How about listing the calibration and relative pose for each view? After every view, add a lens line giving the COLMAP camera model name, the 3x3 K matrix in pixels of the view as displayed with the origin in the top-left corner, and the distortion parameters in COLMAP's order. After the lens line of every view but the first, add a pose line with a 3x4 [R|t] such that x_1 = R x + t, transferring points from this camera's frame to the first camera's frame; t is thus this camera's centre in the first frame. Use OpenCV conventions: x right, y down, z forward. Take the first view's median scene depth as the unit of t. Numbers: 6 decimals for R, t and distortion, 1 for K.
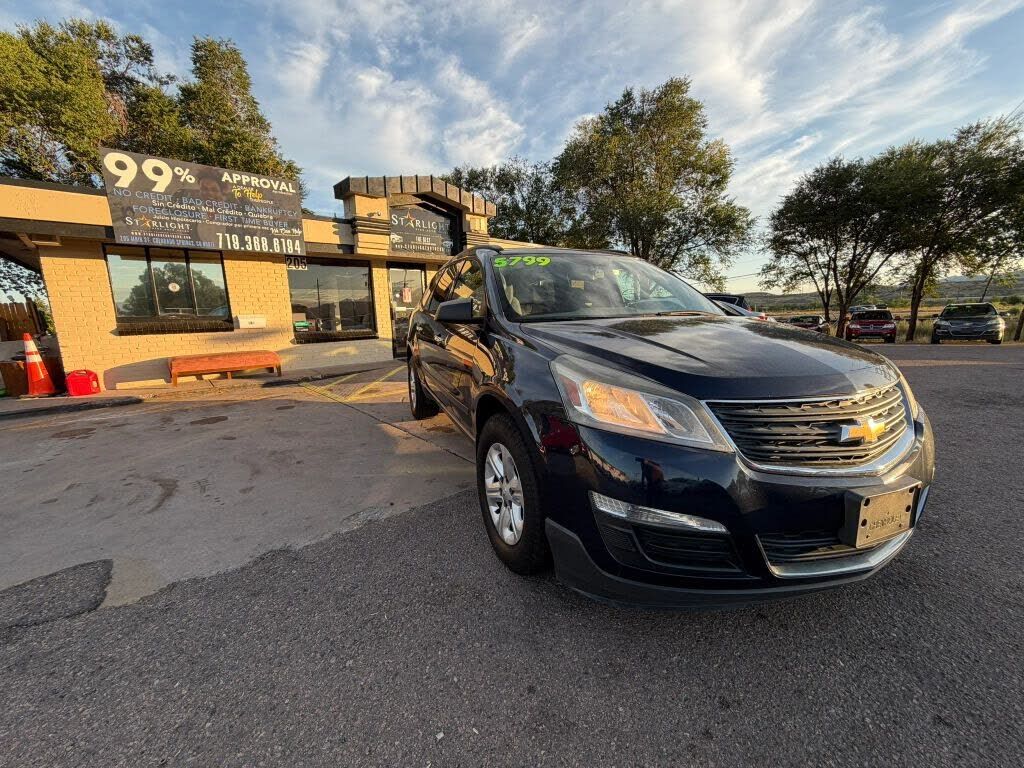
lens RADIAL K [[409.6, 0, 510.8], [0, 409.6, 384.5], [0, 0, 1]] dist [0.000666, -0.000053]
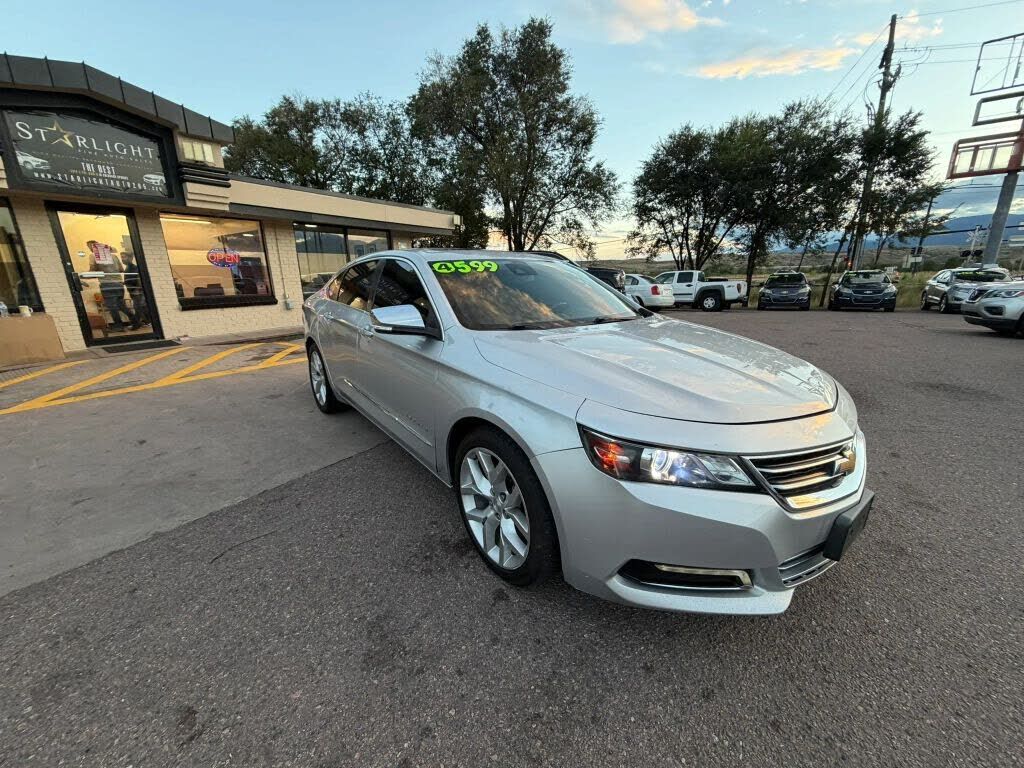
lens RADIAL K [[407.2, 0, 512.0], [0, 407.2, 384.0], [0, 0, 1]] dist [0.001843, -0.000309]
pose [[0.972055, -0.050851, 0.229178, 0.276927], [0.030759, 0.995430, 0.090406, -0.046786], [-0.232728, -0.080830, 0.969177, 0.181378]]
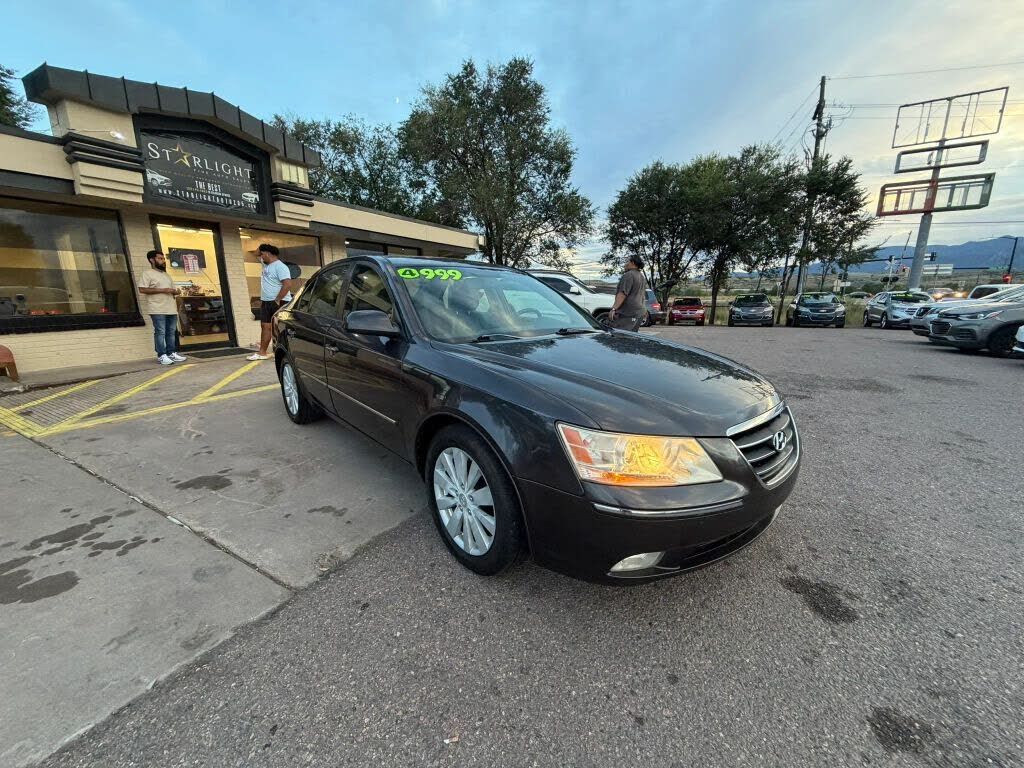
lens RADIAL K [[409.1, 0, 510.4], [0, 409.1, 384.4], [0, 0, 1]] dist [-0.000055, -0.000056]
pose [[0.943206, -0.050761, 0.328307, 0.032743], [0.036780, 0.998138, 0.048659, -0.025187], [-0.330165, -0.033820, 0.943317, 0.146005]]
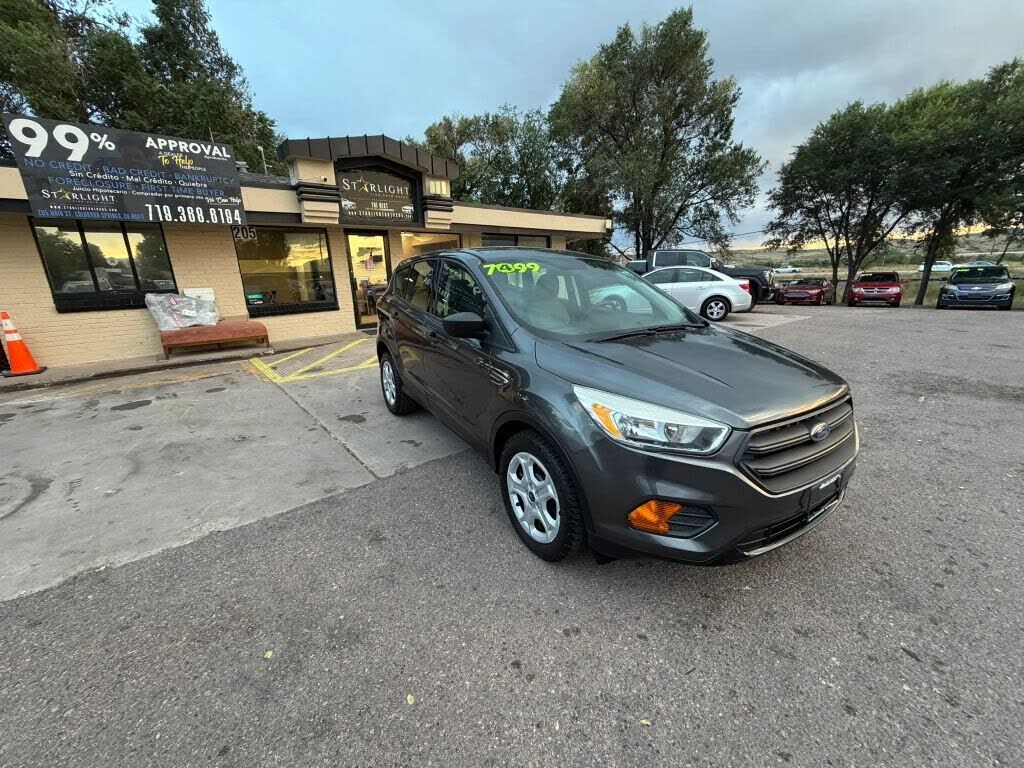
lens RADIAL K [[409.6, 0, 510.8], [0, 409.6, 384.5], [0, 0, 1]] dist [0.000666, -0.000053]
pose [[0.999742, 0.005143, -0.022123, 0.118122], [-0.002891, 0.994917, 0.100655, -0.037173], [0.022528, -0.100565, 0.994675, 0.018911]]
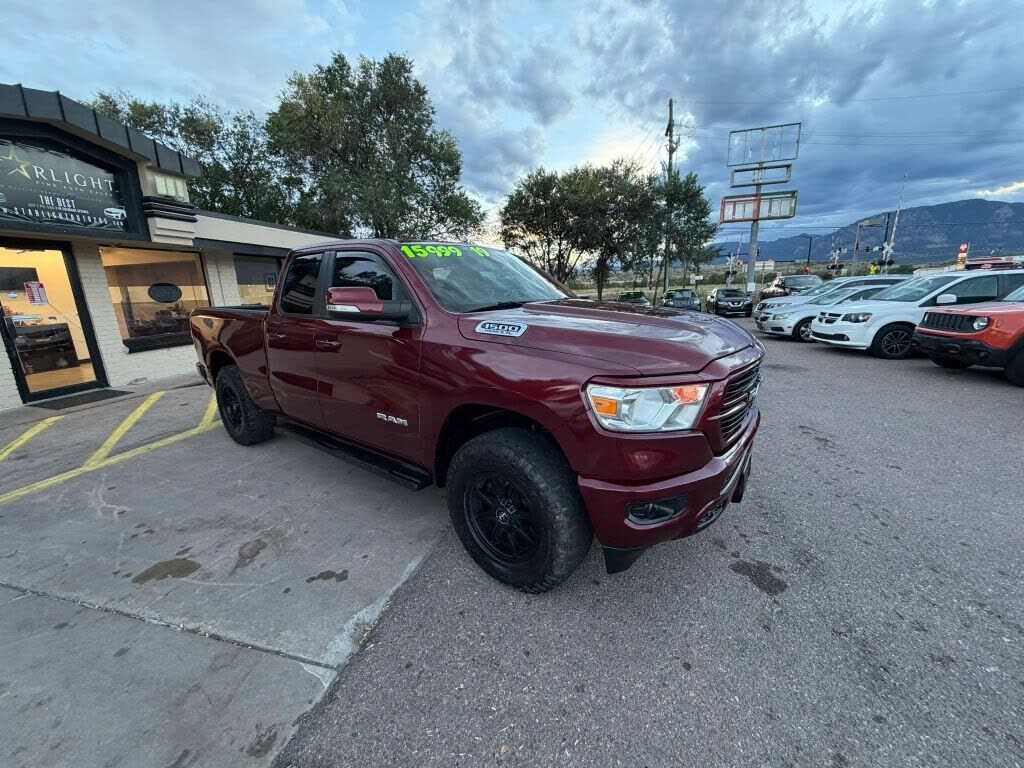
lens RADIAL K [[409.1, 0, 510.4], [0, 409.1, 384.4], [0, 0, 1]] dist [-0.000055, -0.000056]
pose [[0.828093, -0.130515, 0.545186, -0.028789], [0.107146, 0.991441, 0.074600, -0.066987], [-0.550255, -0.003361, 0.834990, 0.147093]]
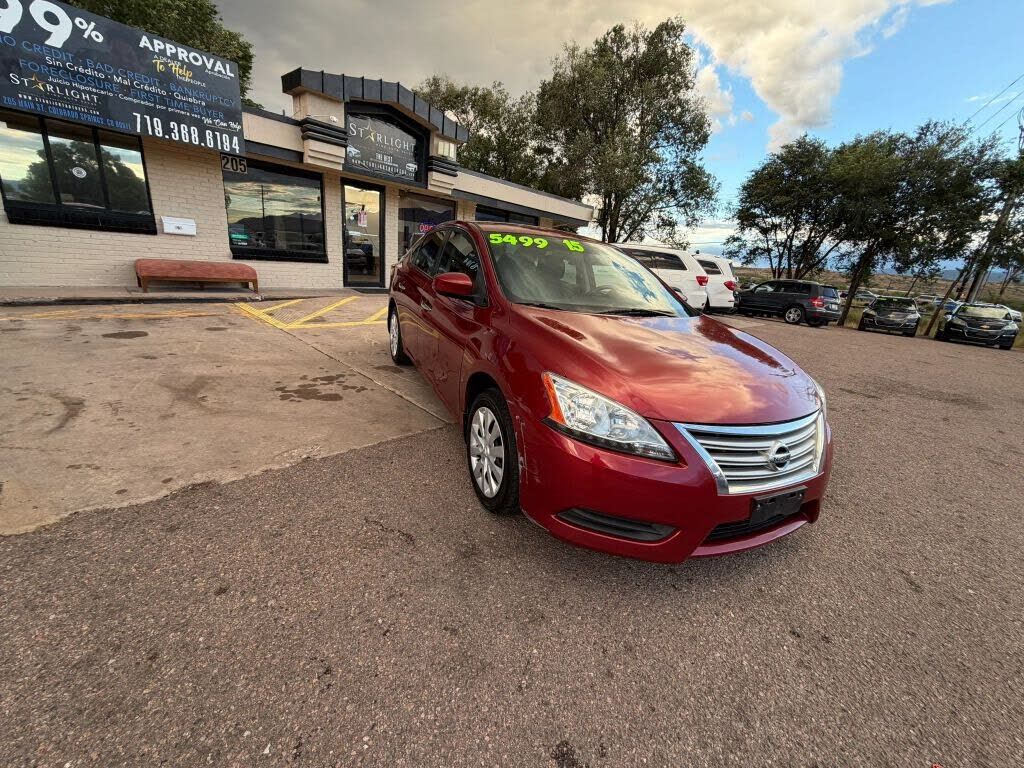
lens RADIAL K [[409.6, 0, 510.8], [0, 409.6, 384.5], [0, 0, 1]] dist [0.000666, -0.000053]
pose [[0.989222, 0.088912, 0.116338, 0.002690], [-0.103777, 0.986242, 0.128673, -0.004468], [-0.103296, -0.139360, 0.984839, 0.006758]]
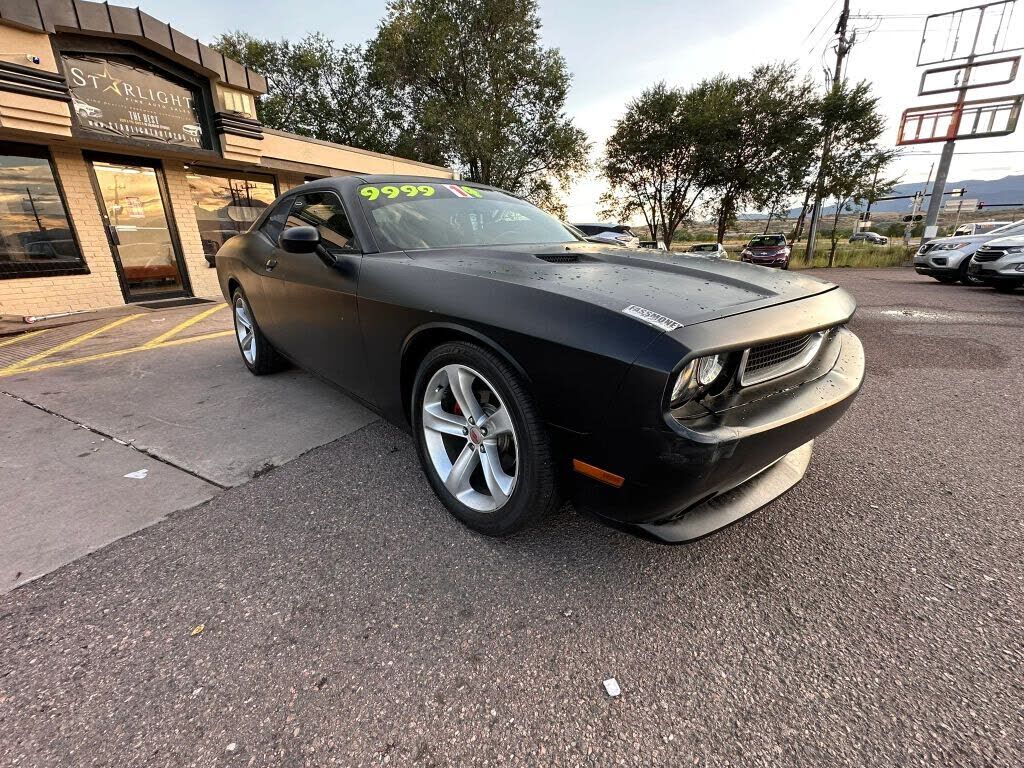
lens RADIAL K [[440.3, 0, 513.7], [0, 440.3, 383.4], [0, 0, 1]] dist [-0.001962, -0.000055]
pose [[0.937553, -0.100406, 0.333037, 0.066341], [0.055933, 0.988492, 0.140556, 0.000824], [-0.343317, -0.113151, 0.932379, 0.096703]]
